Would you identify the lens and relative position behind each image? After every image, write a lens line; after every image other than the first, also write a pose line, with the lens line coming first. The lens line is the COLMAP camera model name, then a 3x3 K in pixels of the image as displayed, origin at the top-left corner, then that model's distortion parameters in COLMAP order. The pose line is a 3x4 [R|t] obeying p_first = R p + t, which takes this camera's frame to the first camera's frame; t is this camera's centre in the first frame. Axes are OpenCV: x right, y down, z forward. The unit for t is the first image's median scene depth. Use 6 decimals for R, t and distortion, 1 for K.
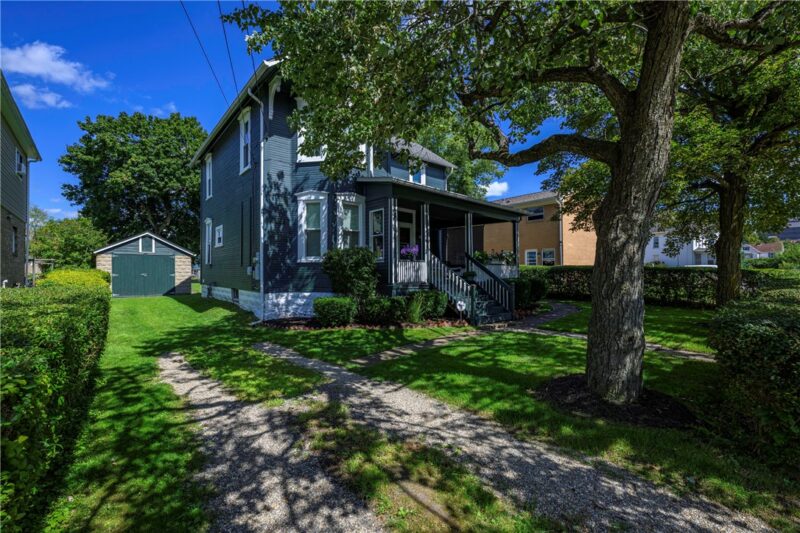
lens RADIAL K [[342.1, 0, 400.0], [0, 342.1, 266.5], [0, 0, 1]] dist [-0.000616, -0.000052]
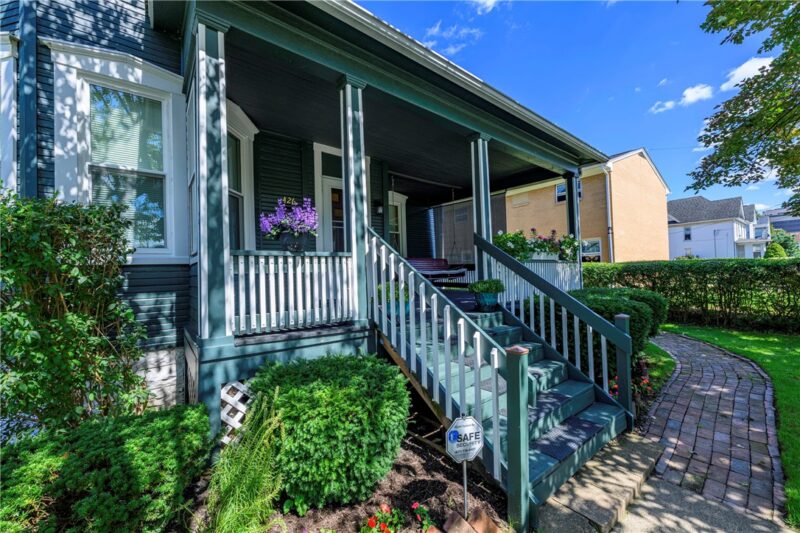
lens RADIAL K [[326.1, 0, 400.0], [0, 326.1, 266.5], [0, 0, 1]] dist [0.000938, 0.000099]
pose [[0.998986, -0.030602, -0.033034, 0.112709], [0.030282, 0.999490, -0.010172, 0.000254], [0.033328, 0.009161, 0.999402, 0.599384]]
